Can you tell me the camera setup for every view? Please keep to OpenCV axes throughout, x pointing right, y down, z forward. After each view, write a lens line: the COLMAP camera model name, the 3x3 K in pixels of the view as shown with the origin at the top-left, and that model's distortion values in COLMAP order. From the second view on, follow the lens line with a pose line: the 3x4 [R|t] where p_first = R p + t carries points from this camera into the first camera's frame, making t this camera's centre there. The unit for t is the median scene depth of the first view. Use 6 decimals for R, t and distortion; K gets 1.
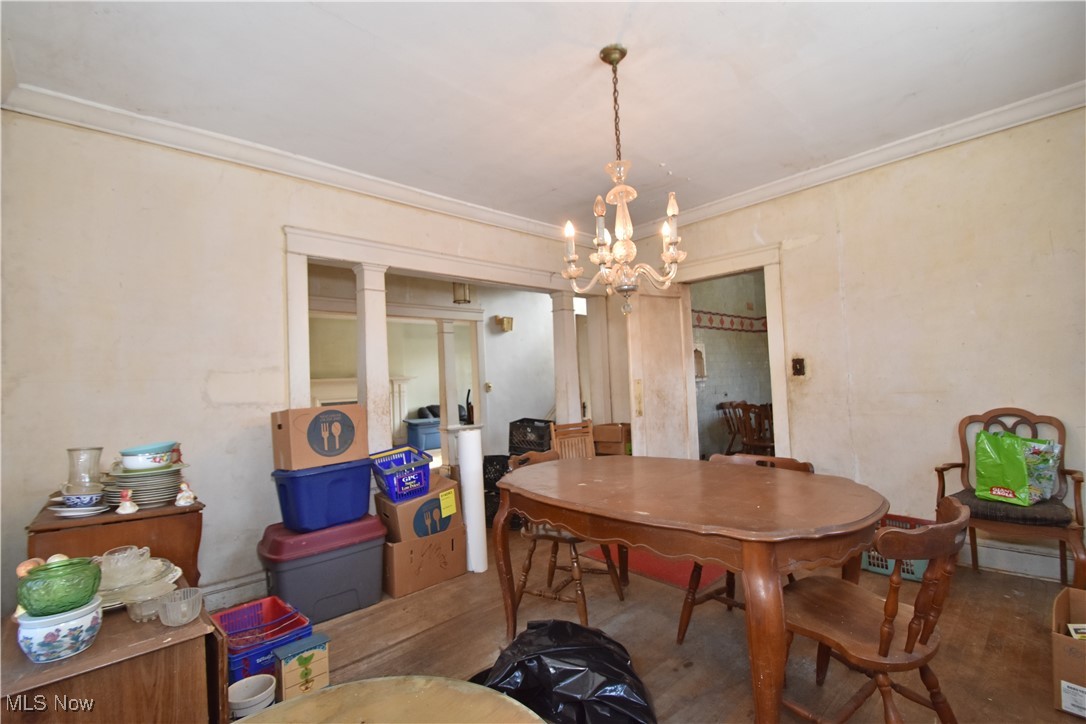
lens RADIAL K [[476.5, 0, 543.0], [0, 476.5, 362.0], [0, 0, 1]] dist [0.001066, 0.000026]
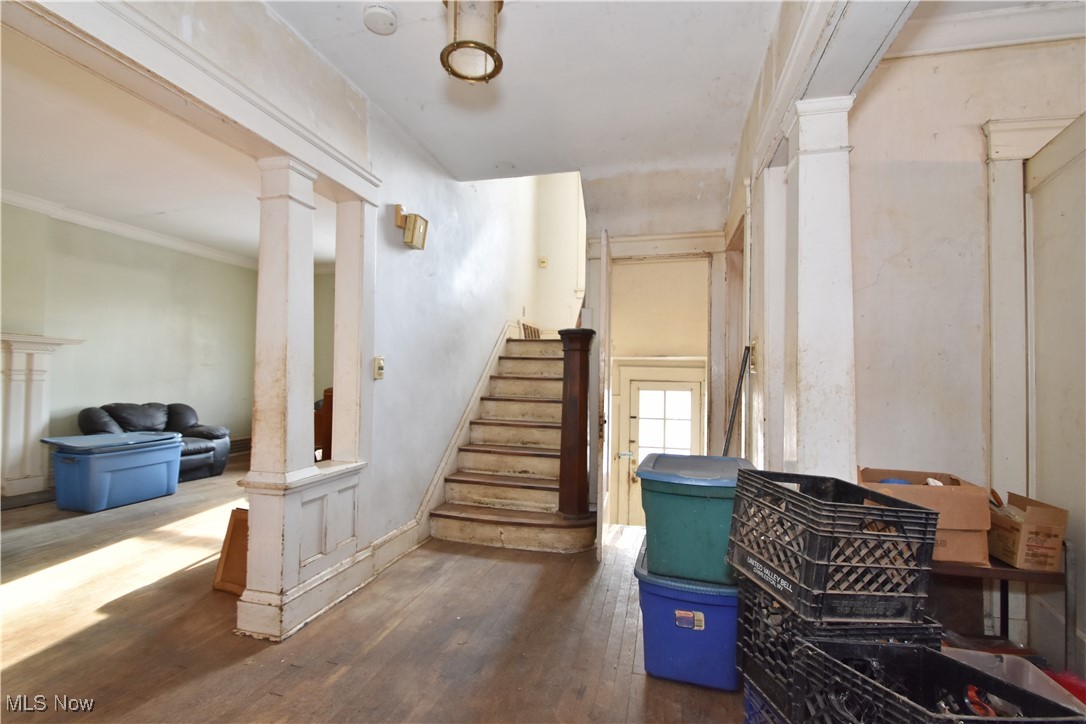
lens RADIAL K [[476.5, 0, 543.0], [0, 476.5, 362.0], [0, 0, 1]] dist [0.001066, 0.000026]
pose [[0.834008, 0.066863, 0.547686, -0.153307], [-0.068085, 0.997515, -0.018100, 0.031132], [-0.547535, -0.022193, 0.836488, 0.398511]]
